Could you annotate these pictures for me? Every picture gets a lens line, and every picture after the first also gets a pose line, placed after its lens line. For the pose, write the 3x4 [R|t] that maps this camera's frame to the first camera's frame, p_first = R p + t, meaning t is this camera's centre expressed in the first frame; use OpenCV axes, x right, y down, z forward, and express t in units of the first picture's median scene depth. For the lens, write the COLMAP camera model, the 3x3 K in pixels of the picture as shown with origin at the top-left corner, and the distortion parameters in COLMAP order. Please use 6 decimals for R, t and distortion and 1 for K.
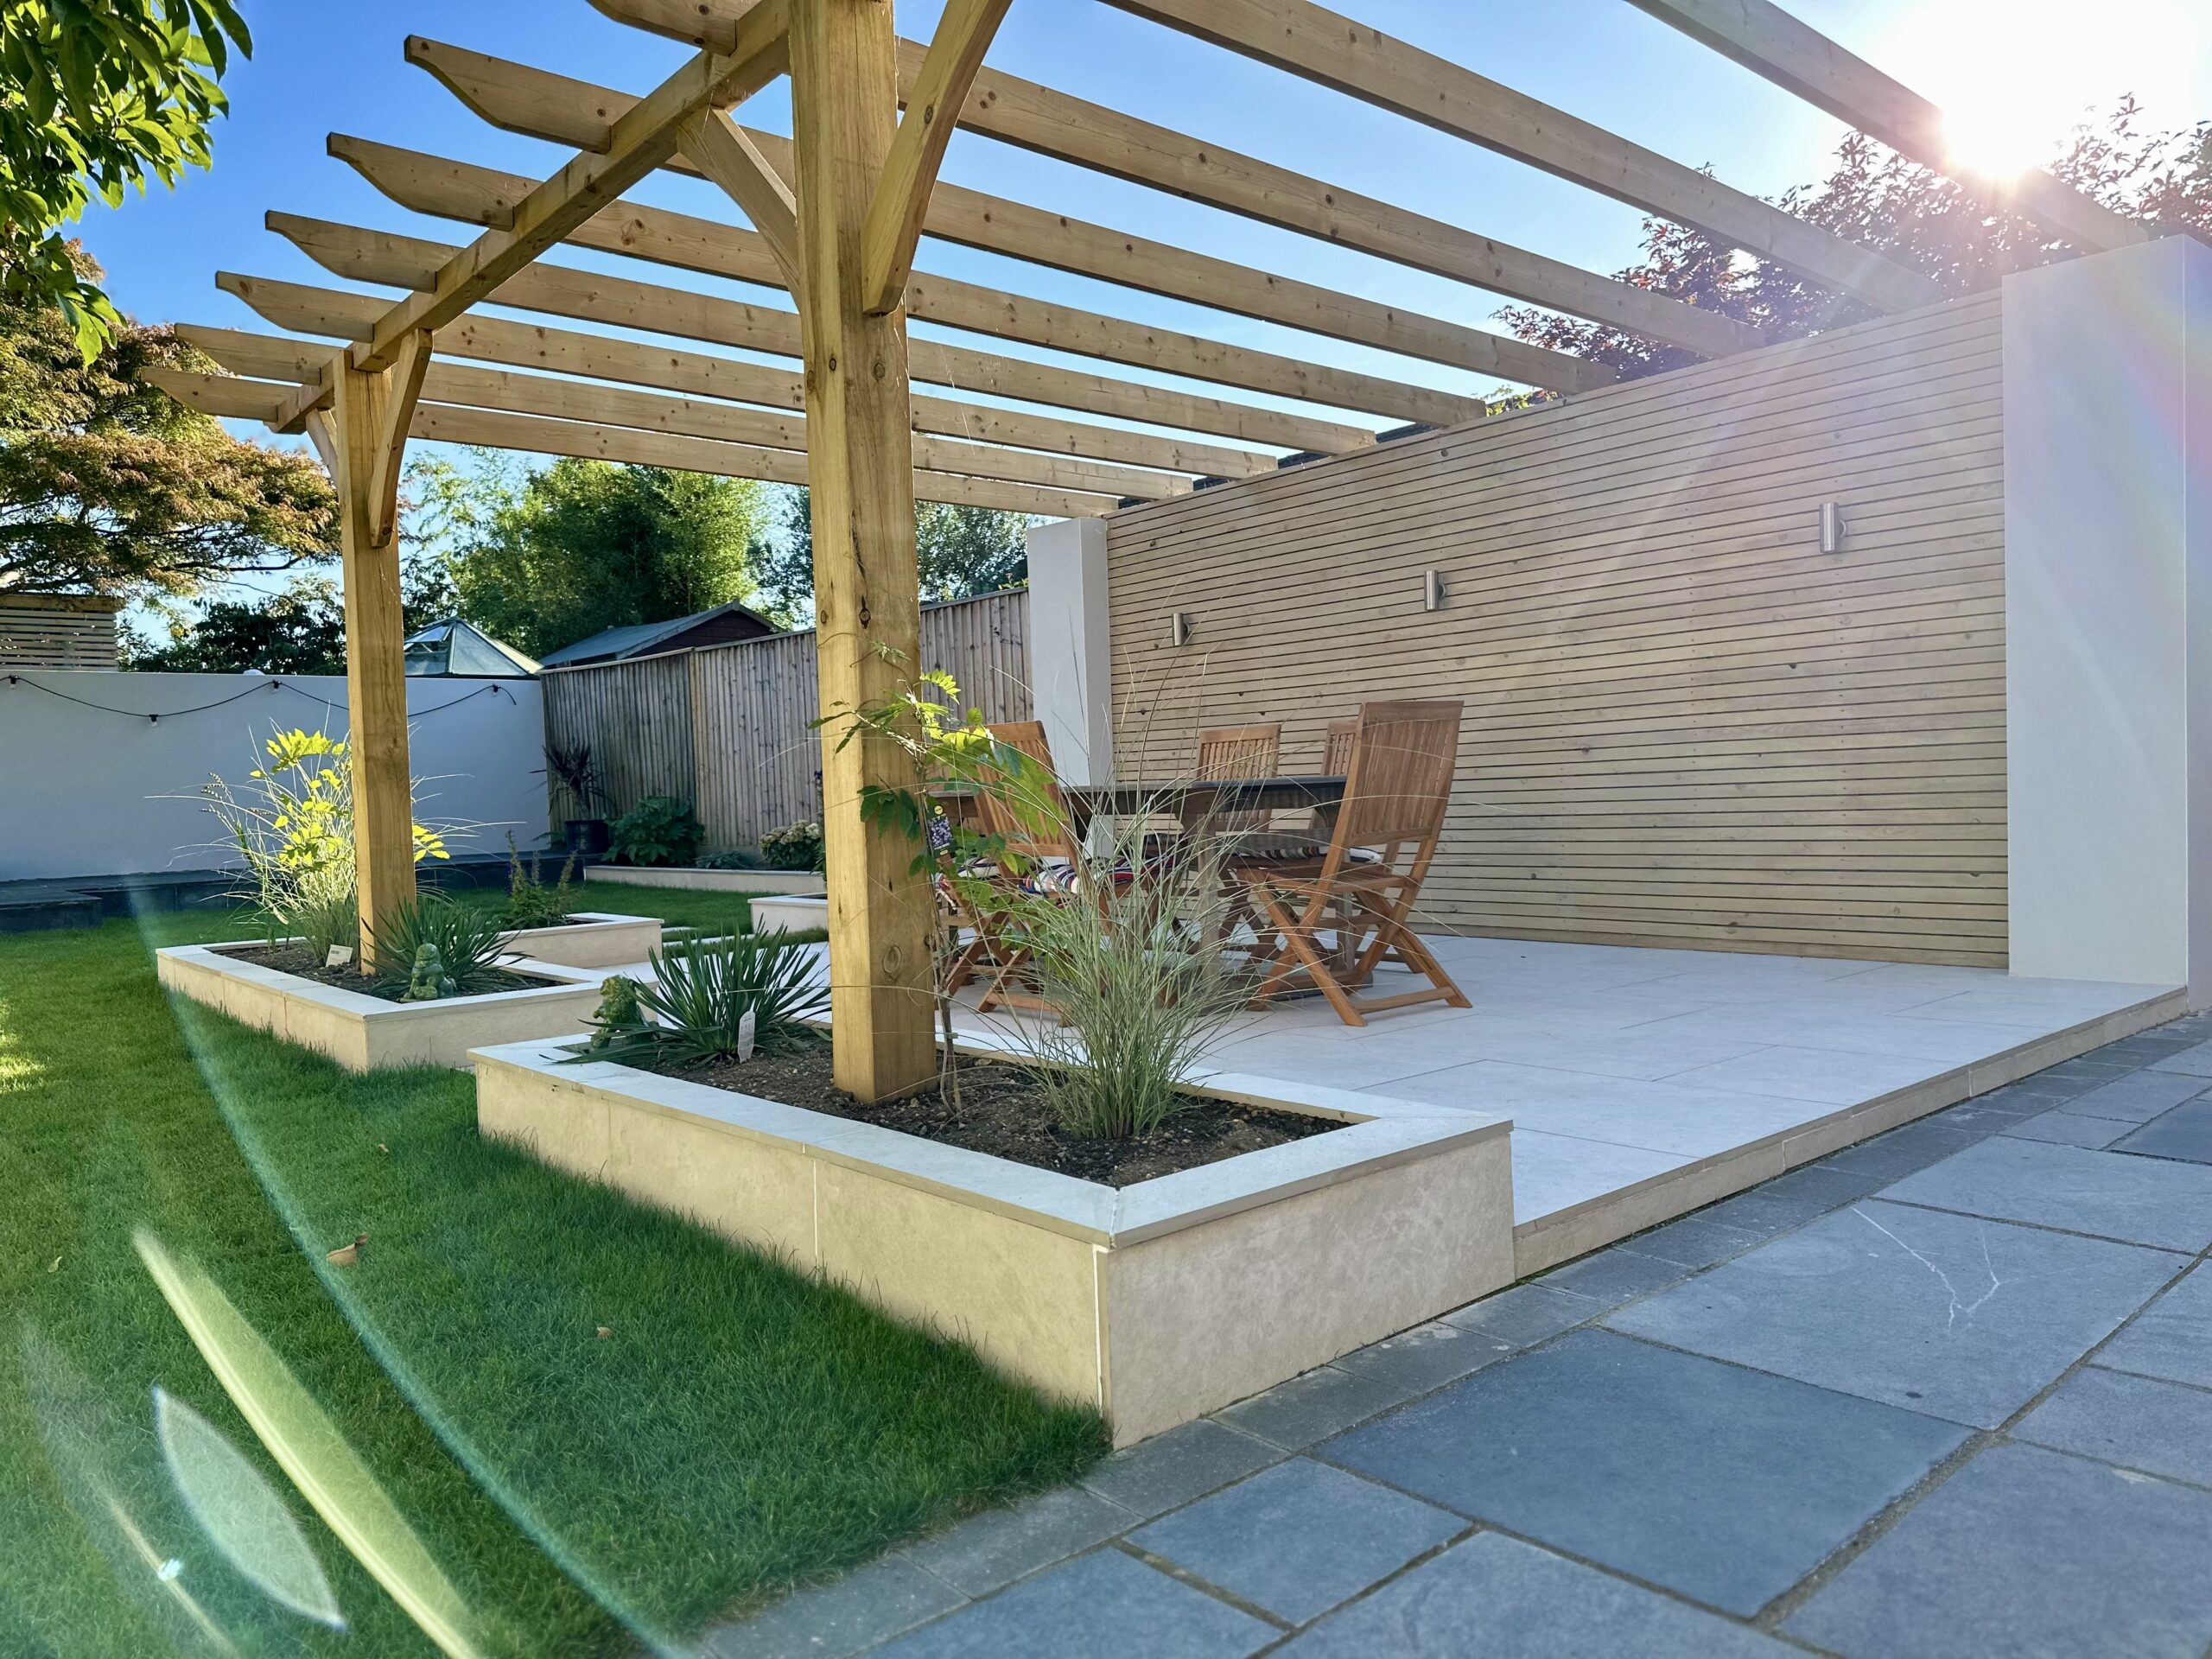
lens RADIAL K [[1546.6, 0, 1100.2], [0, 1546.6, 842.8], [0, 0, 1]] dist [0.086816, -0.117310]
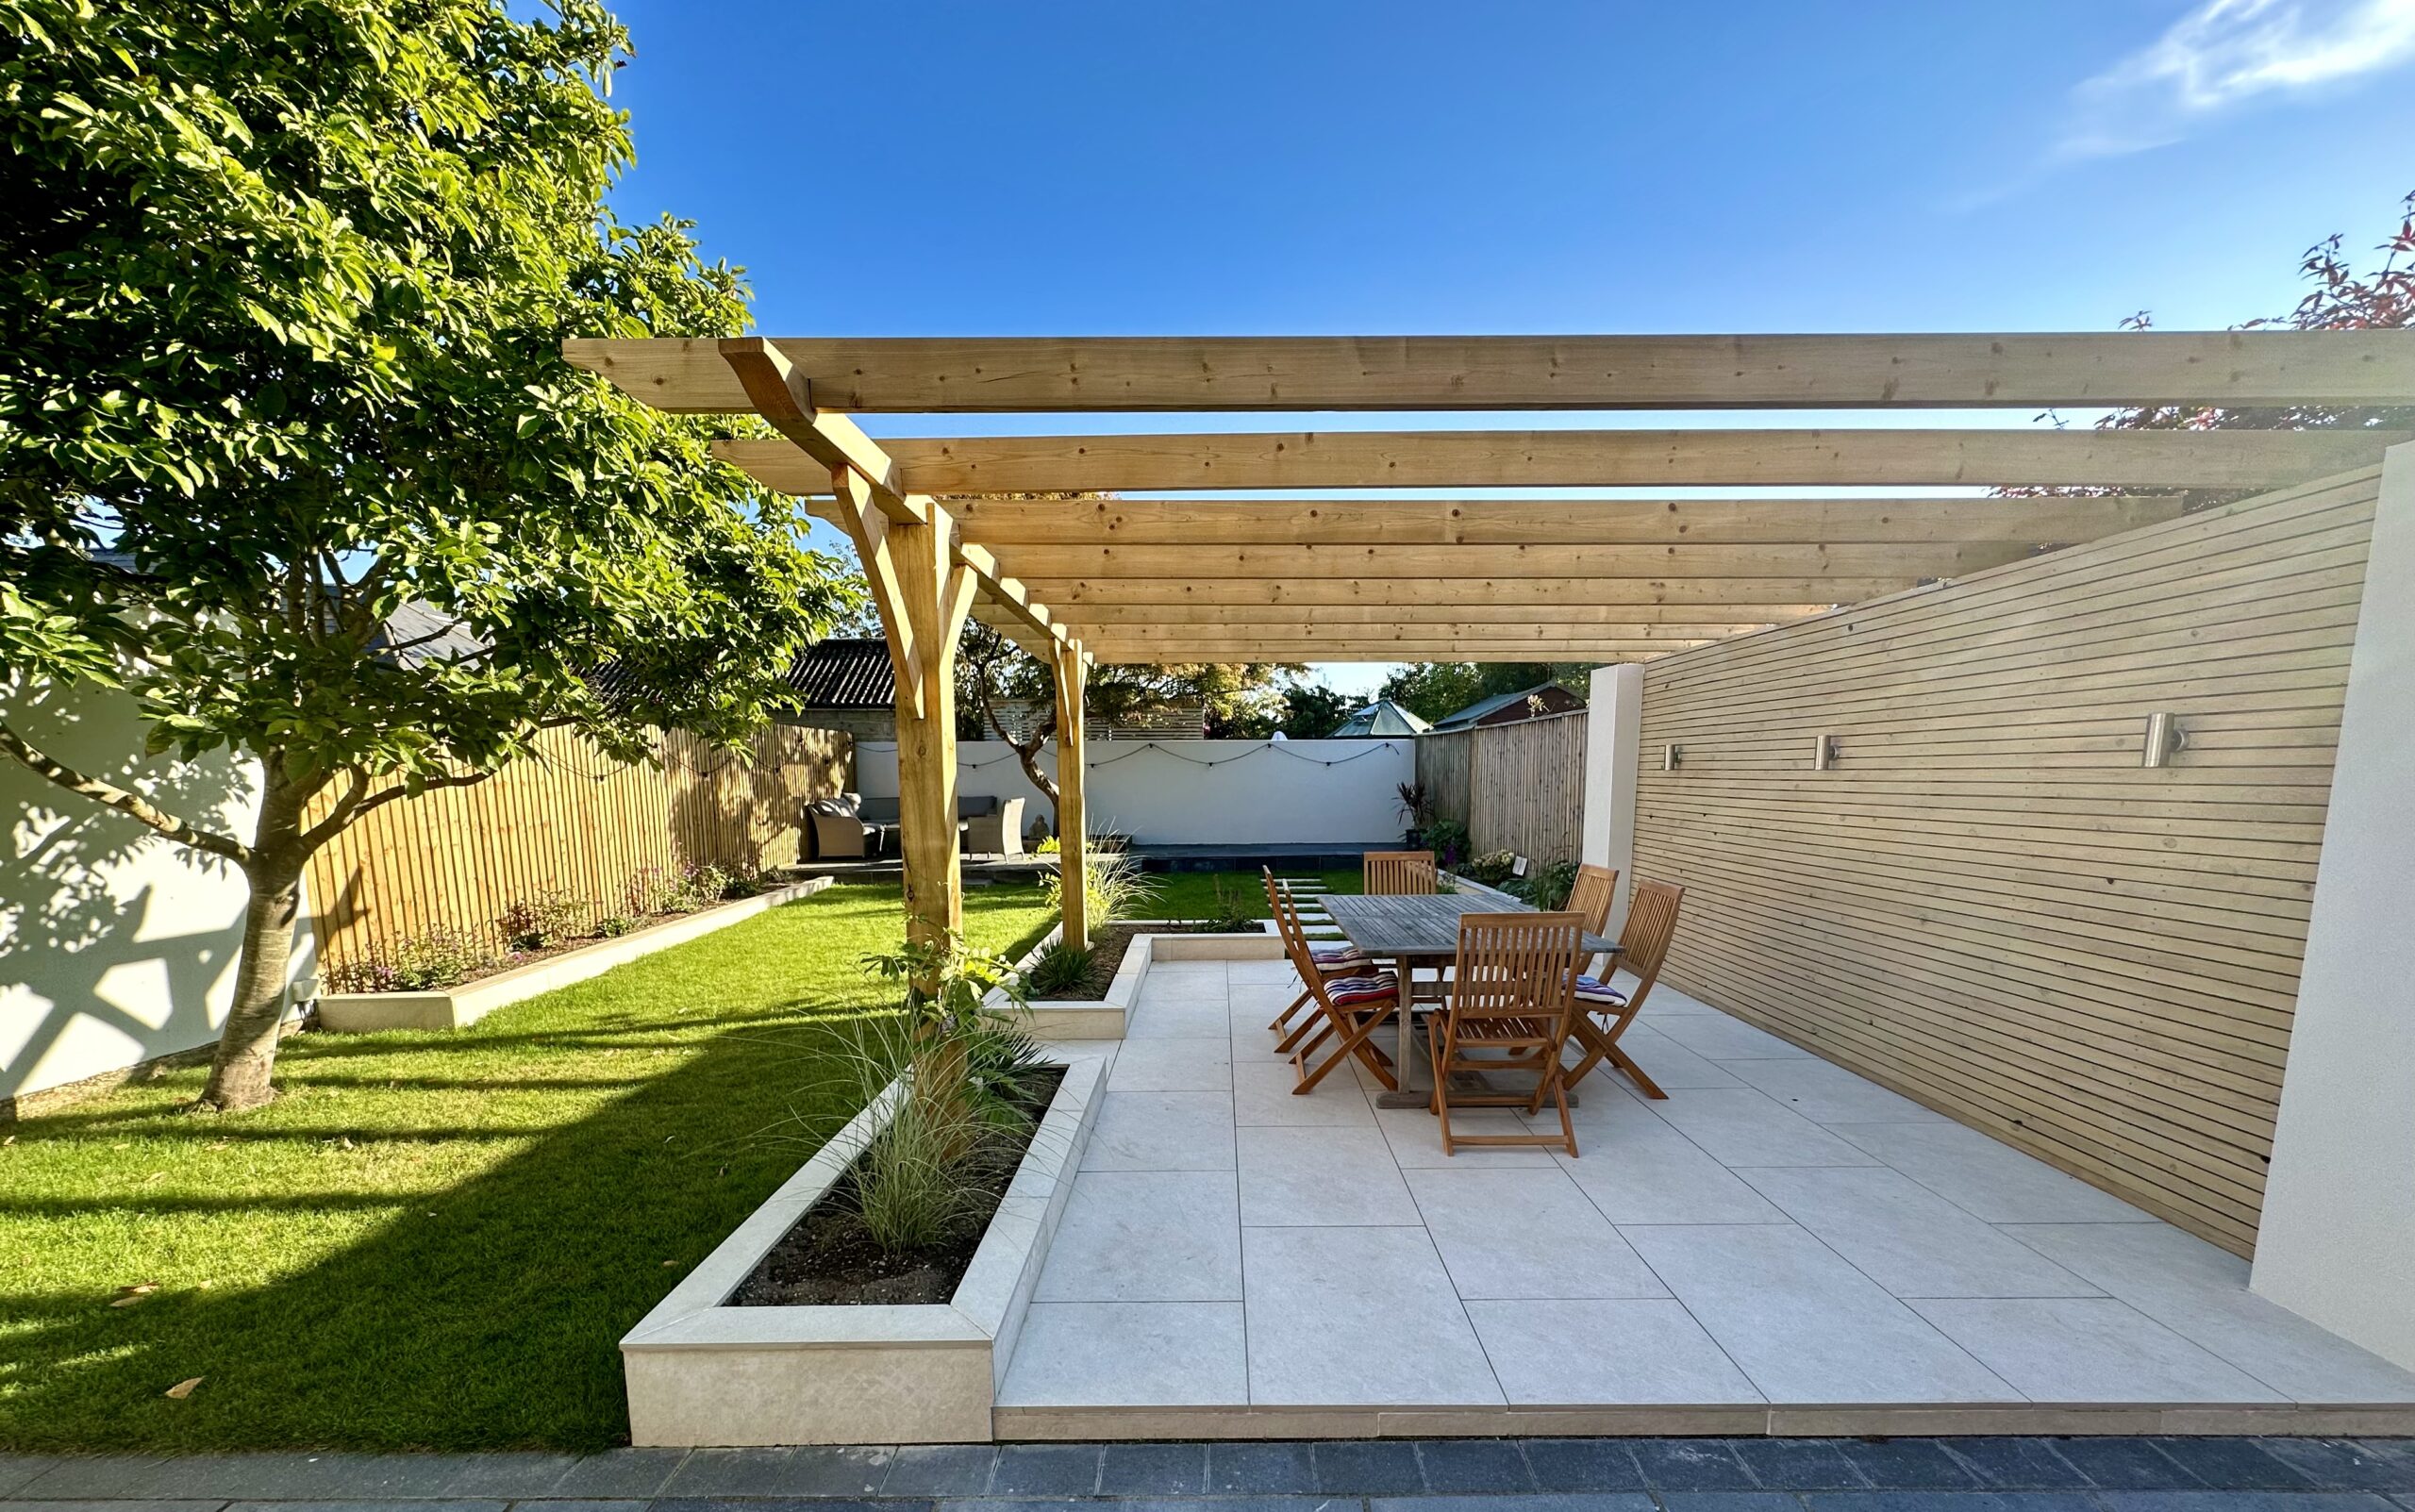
lens RADIAL K [[962.1, 0, 1208.4], [0, 962.1, 907.7], [0, 0, 1]] dist [-0.001759, -0.000405]
pose [[0.755759, 0.124088, -0.642986, 0.790276], [-0.045748, 0.989488, 0.137187, -0.294670], [0.653250, -0.074265, 0.753491, 0.410905]]
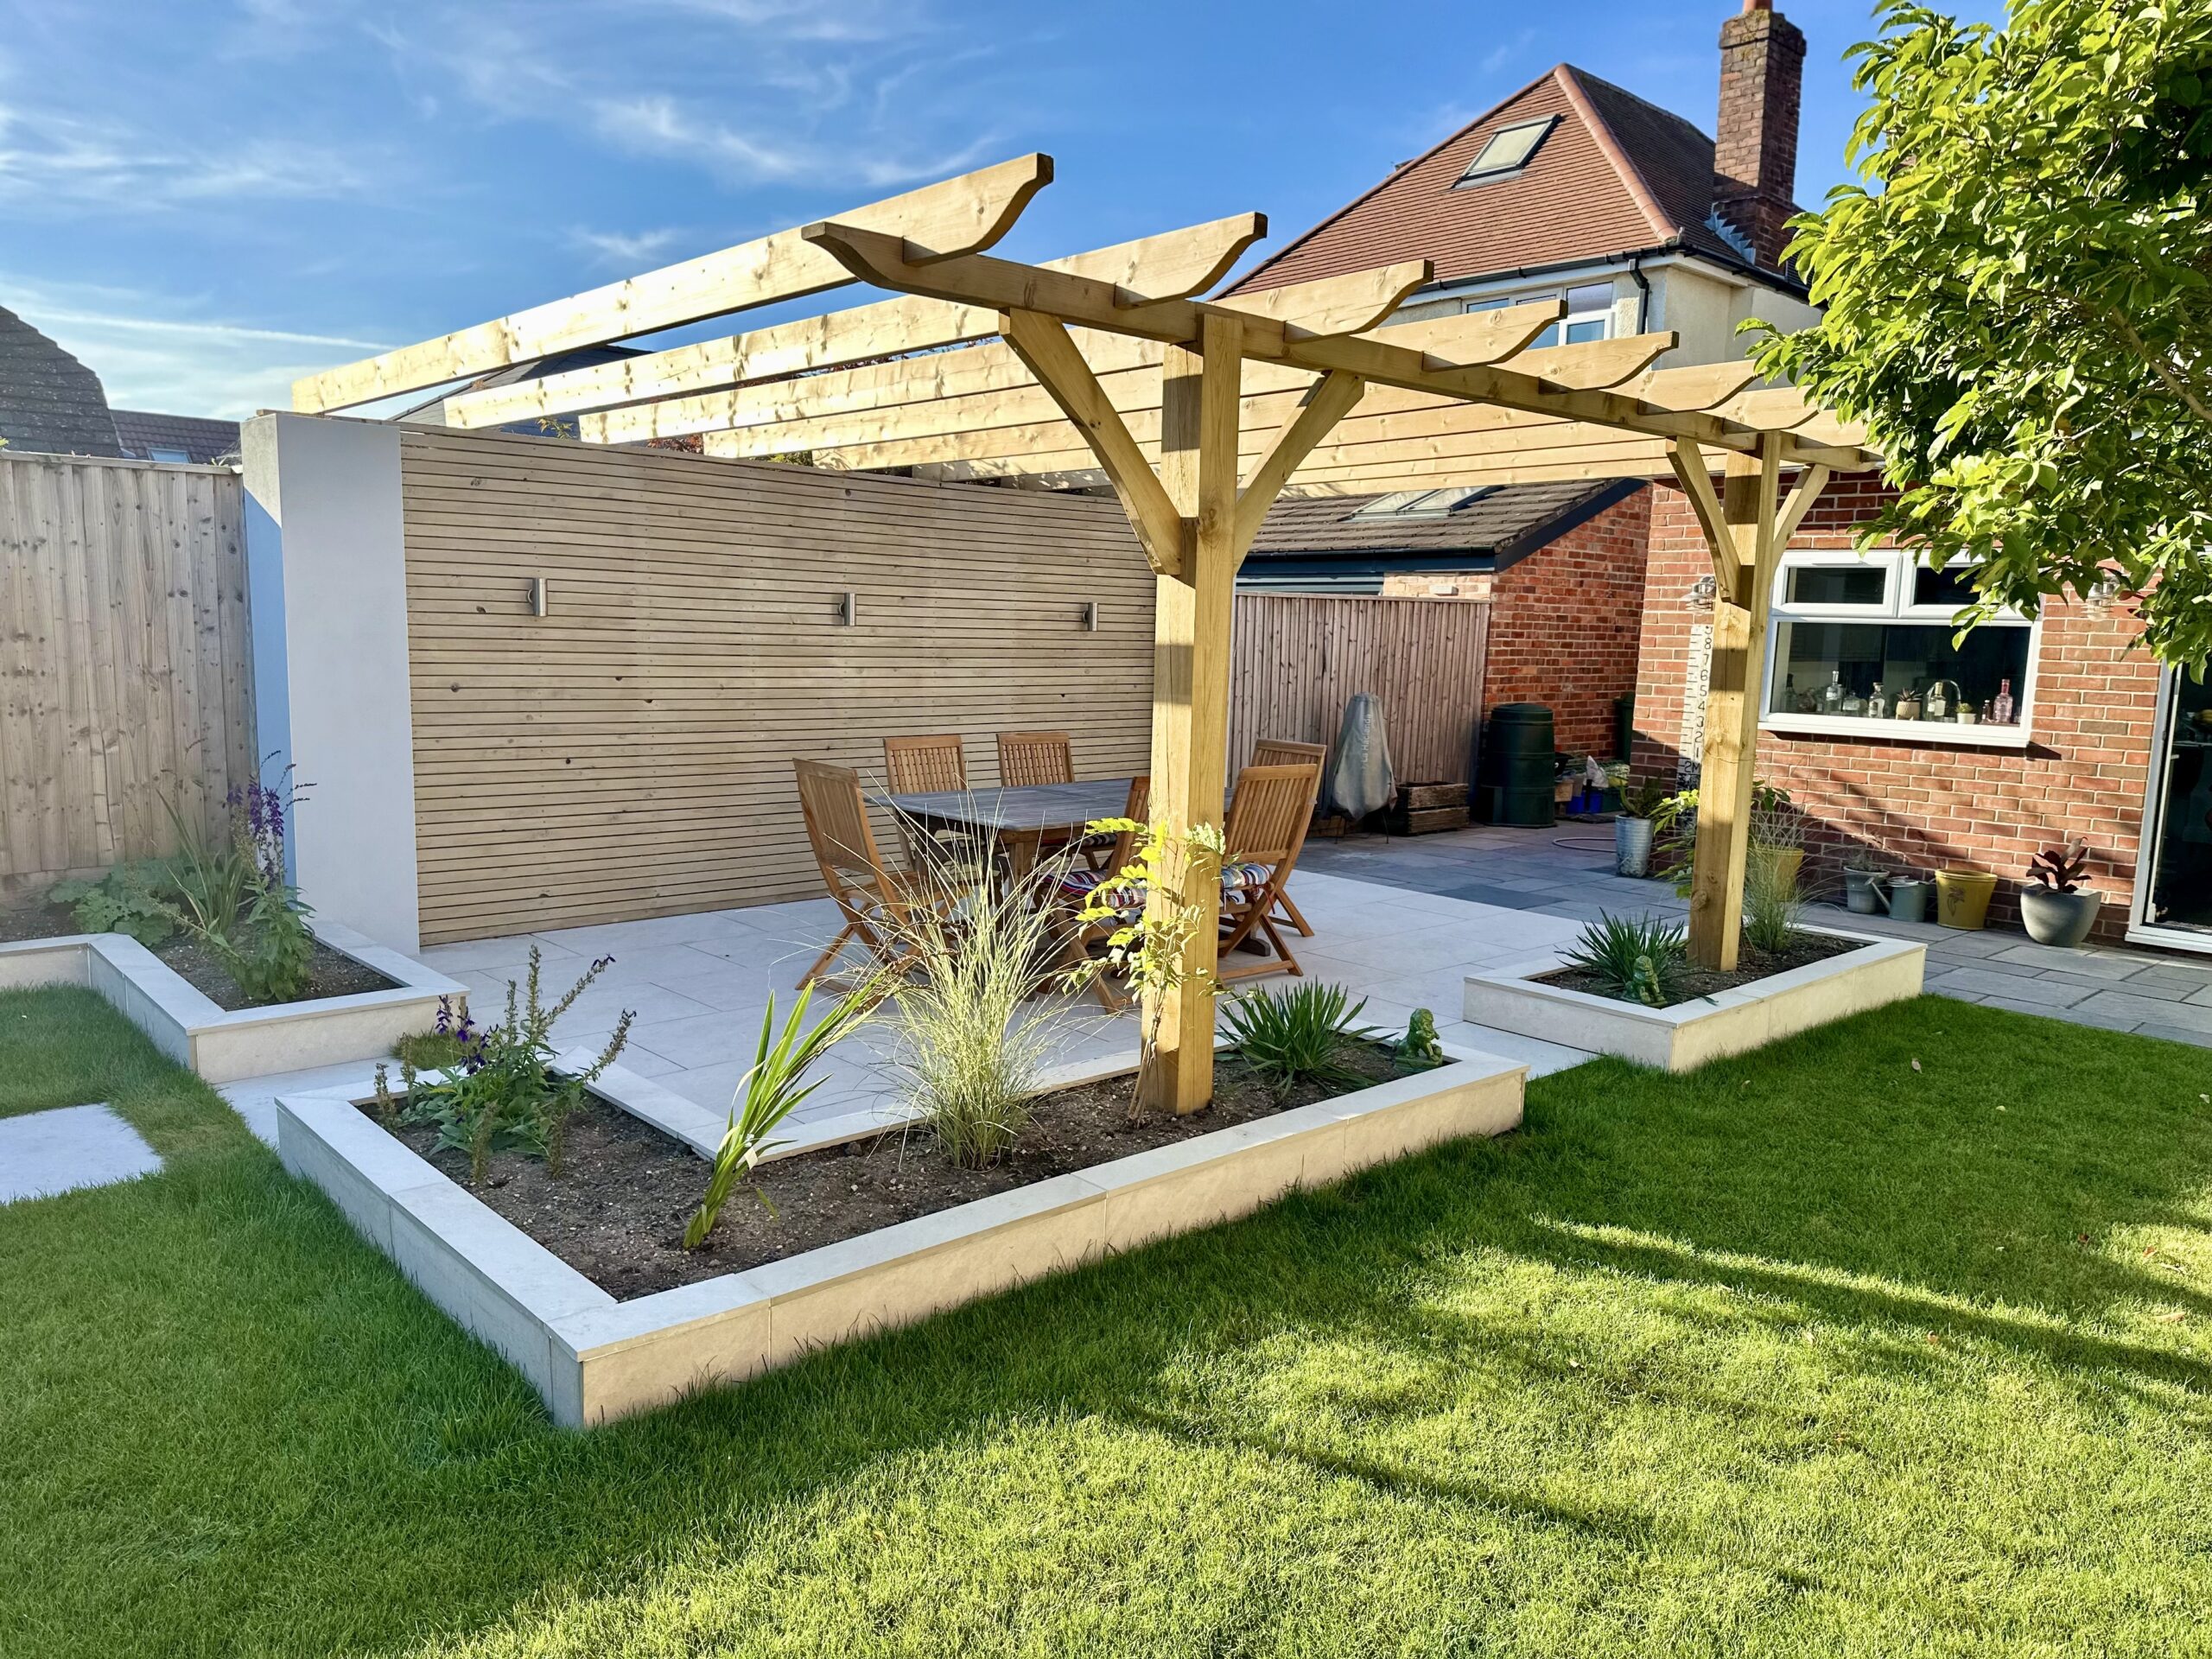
lens RADIAL K [[1546.6, 0, 1100.2], [0, 1546.6, 842.8], [0, 0, 1]] dist [0.086816, -0.117310]
pose [[-0.034232, -0.102050, 0.994190, -2.305530], [0.009179, 0.994699, 0.102418, -0.243519], [-0.999372, 0.012631, -0.033114, 1.981707]]
